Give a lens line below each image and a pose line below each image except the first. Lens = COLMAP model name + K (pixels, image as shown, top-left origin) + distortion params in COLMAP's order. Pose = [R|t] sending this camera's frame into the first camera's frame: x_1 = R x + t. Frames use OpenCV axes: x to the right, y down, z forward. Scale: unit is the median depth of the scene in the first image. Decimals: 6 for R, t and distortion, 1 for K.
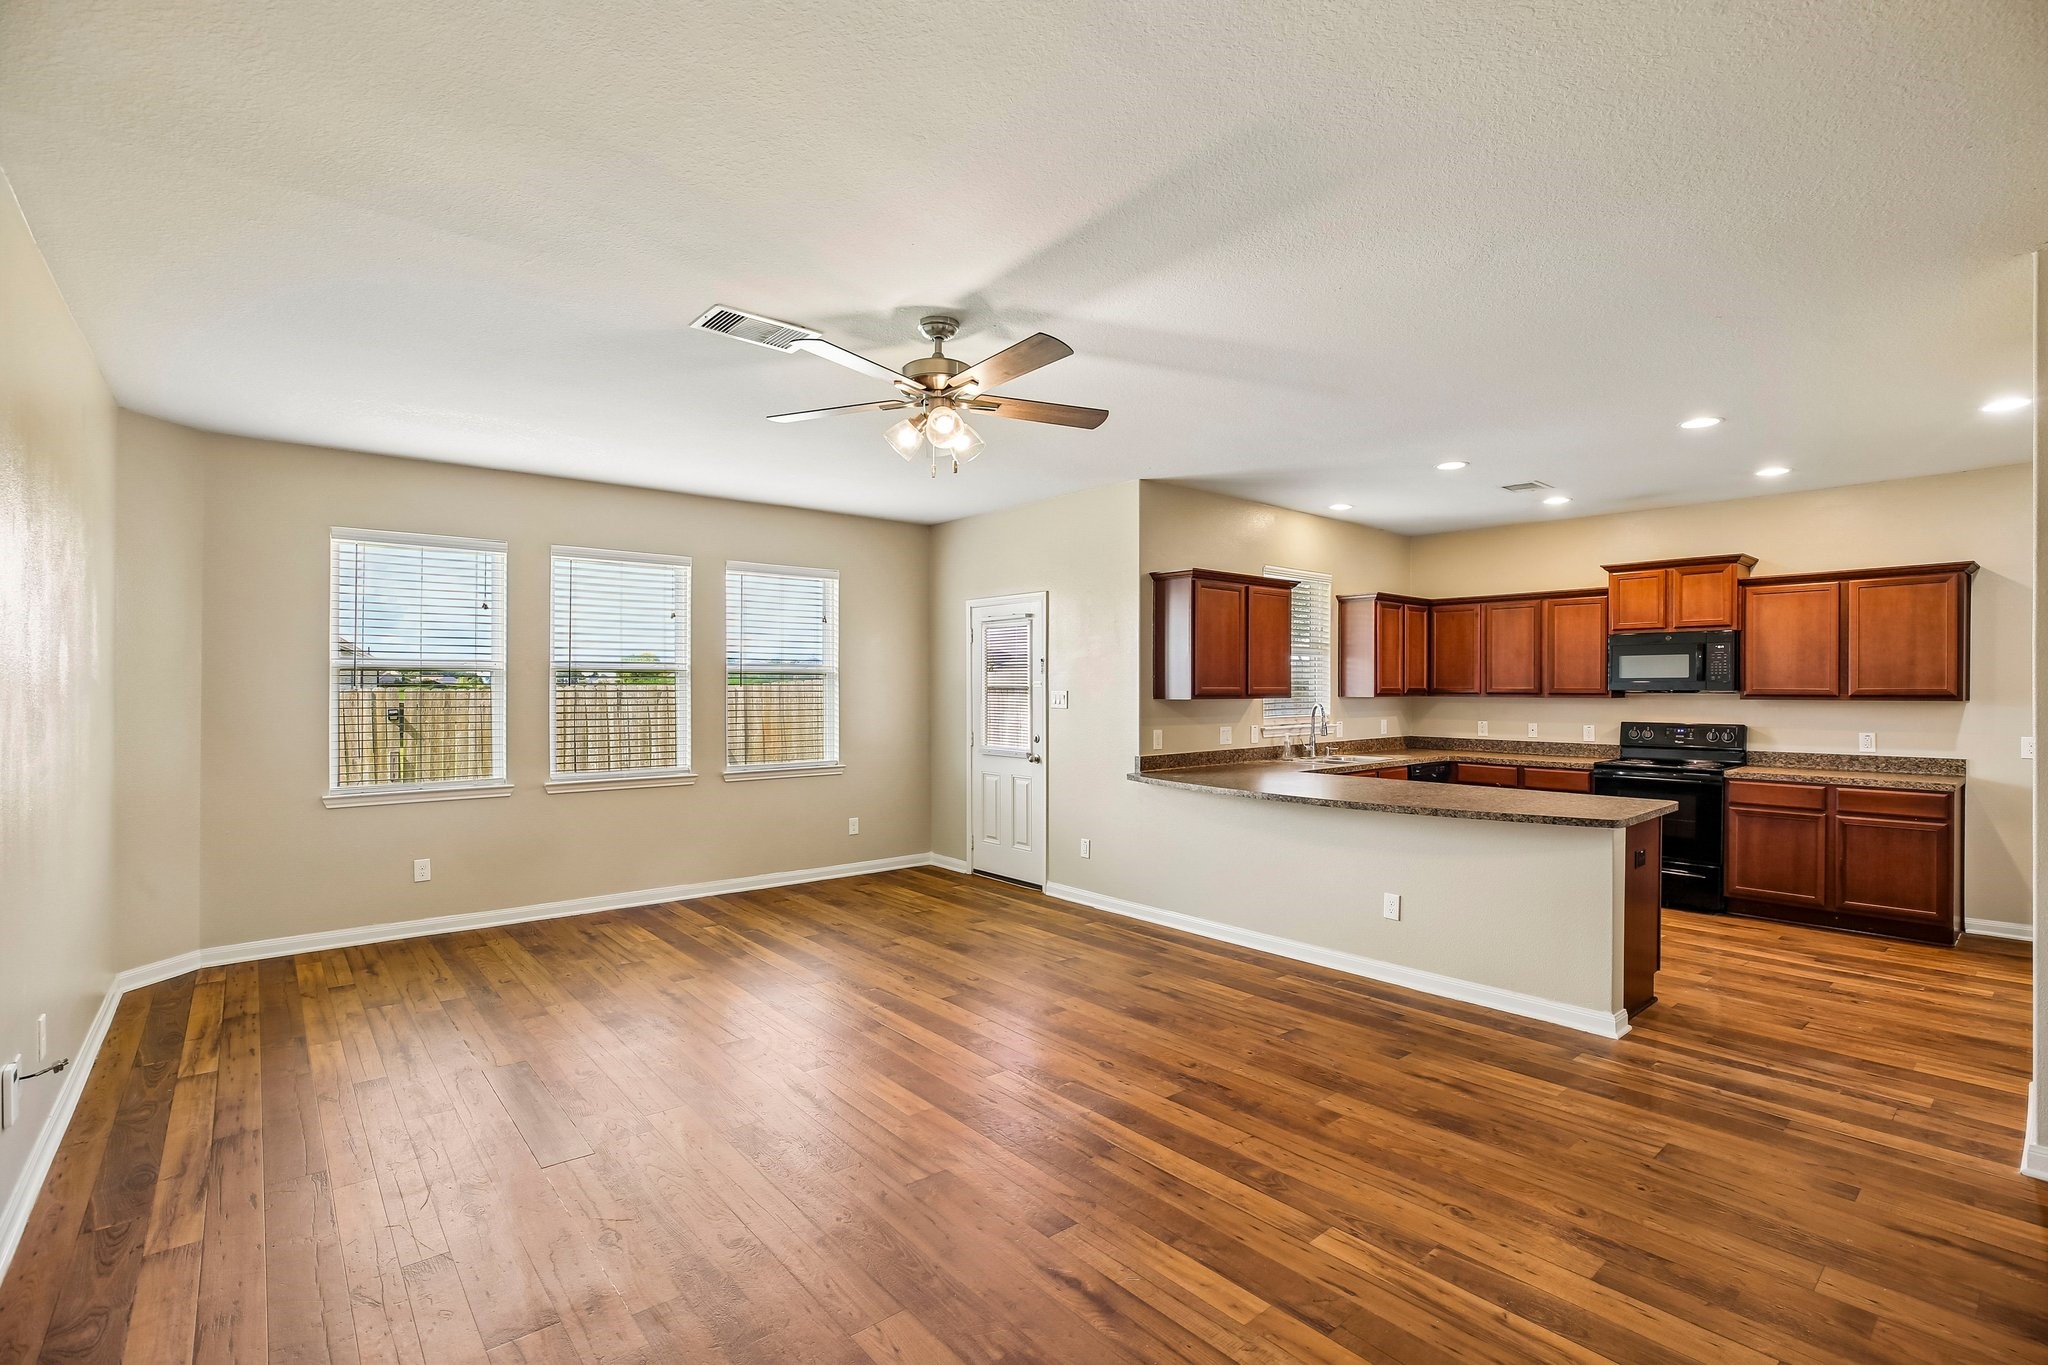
lens RADIAL K [[940.3, 0, 1022.5], [0, 940.3, 661.4], [0, 0, 1]] dist [-0.035980, 0.011074]
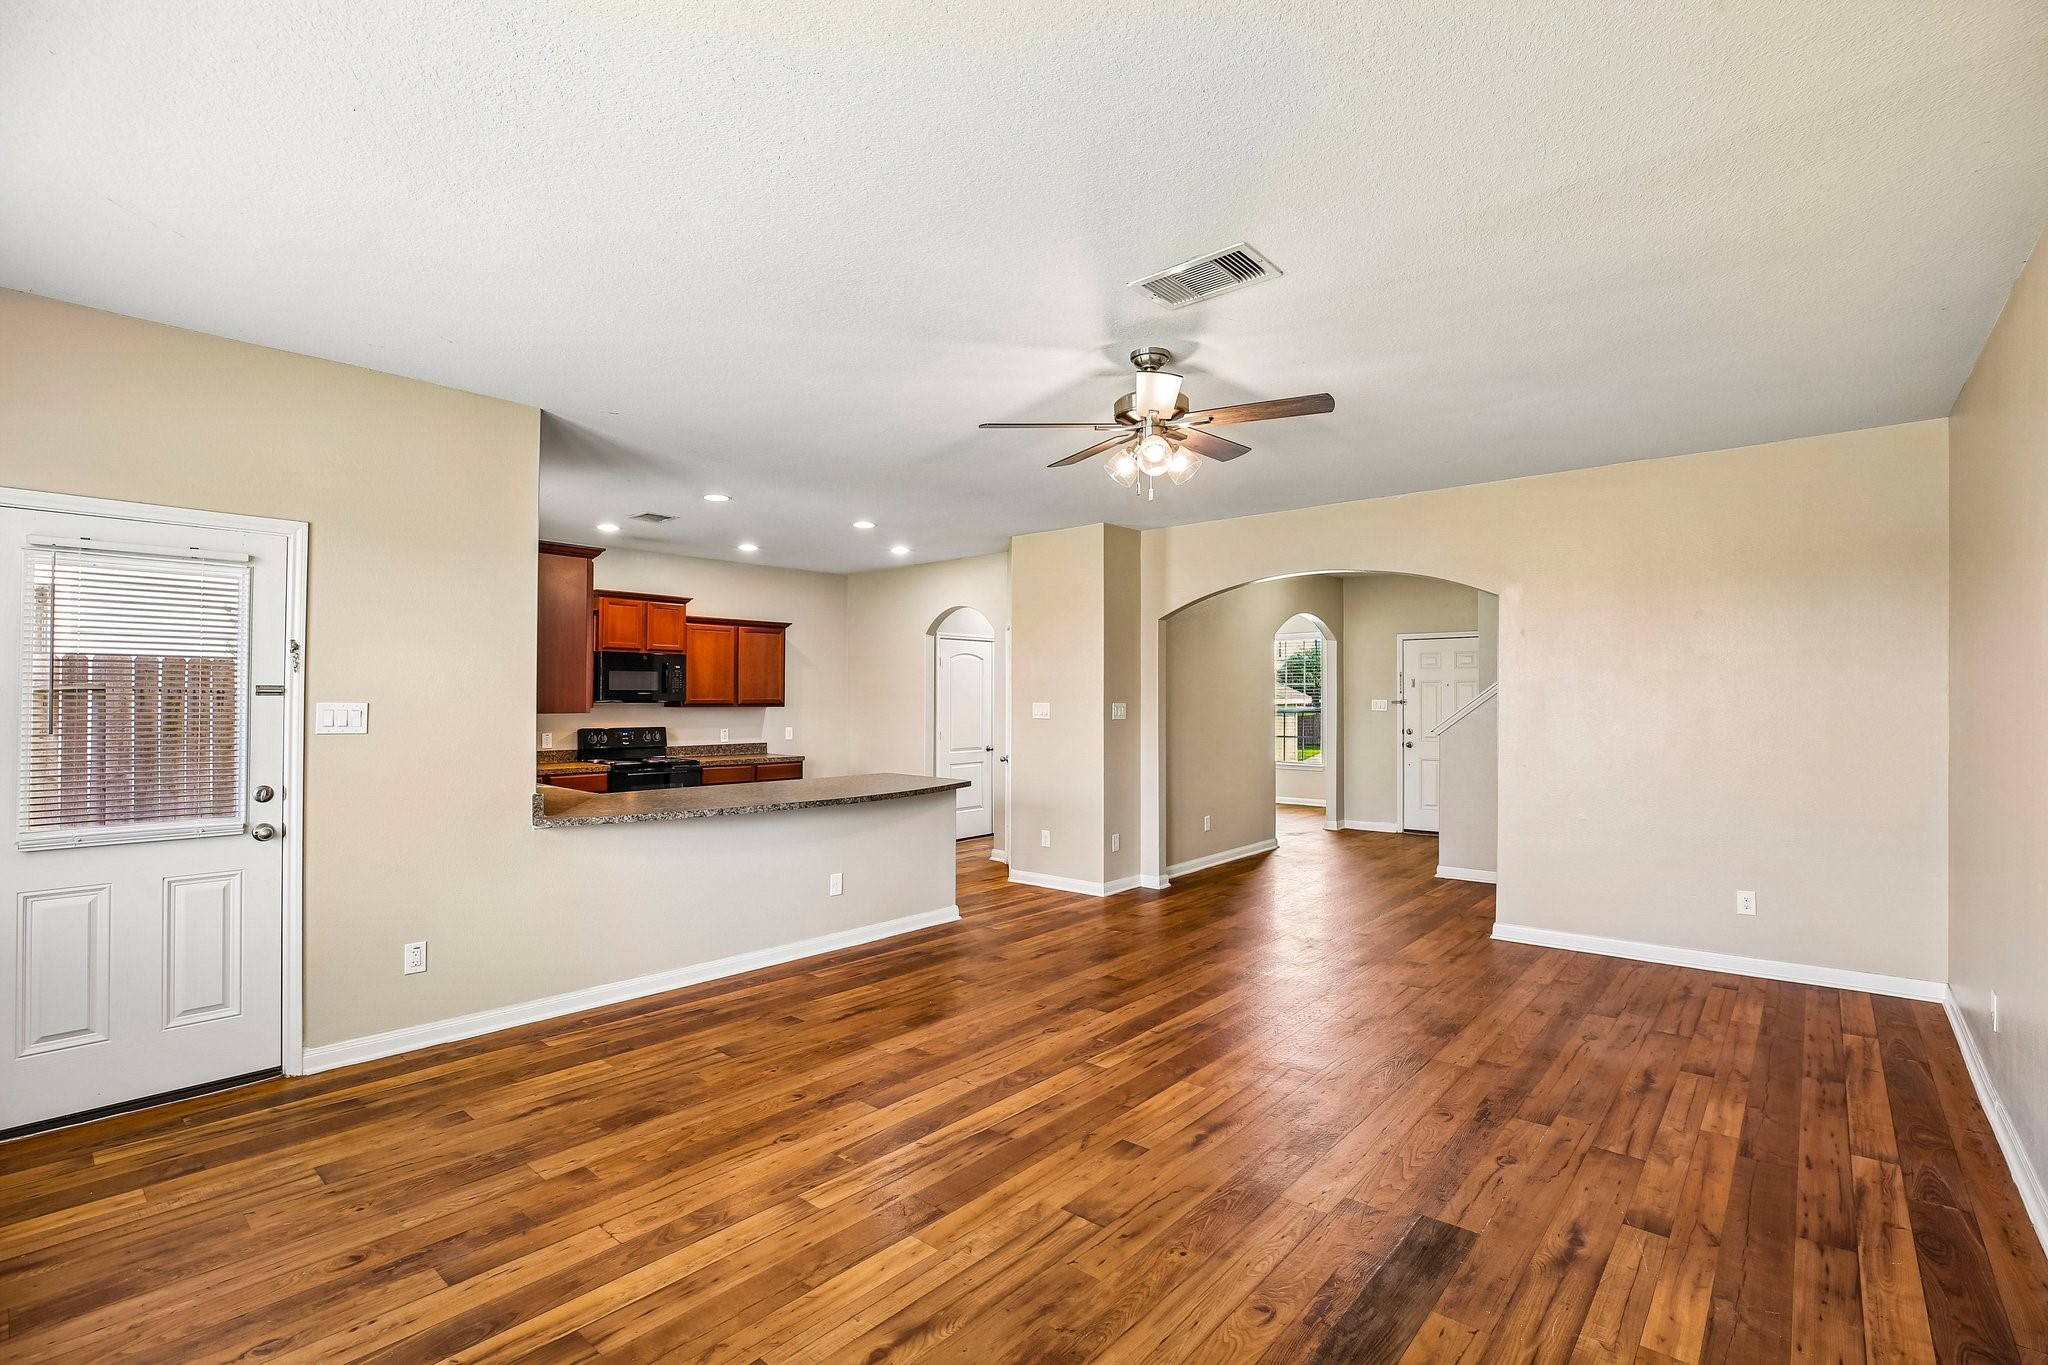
lens RADIAL K [[926.3, 0, 1024.0], [0, 926.3, 682.5], [0, 0, 1]] dist [-0.048424, 0.014780]
pose [[-0.152066, 0.017414, 0.988217, -0.707783], [-0.030067, 0.999301, -0.022236, 0.023899], [-0.987913, -0.033094, -0.151436, 0.846299]]
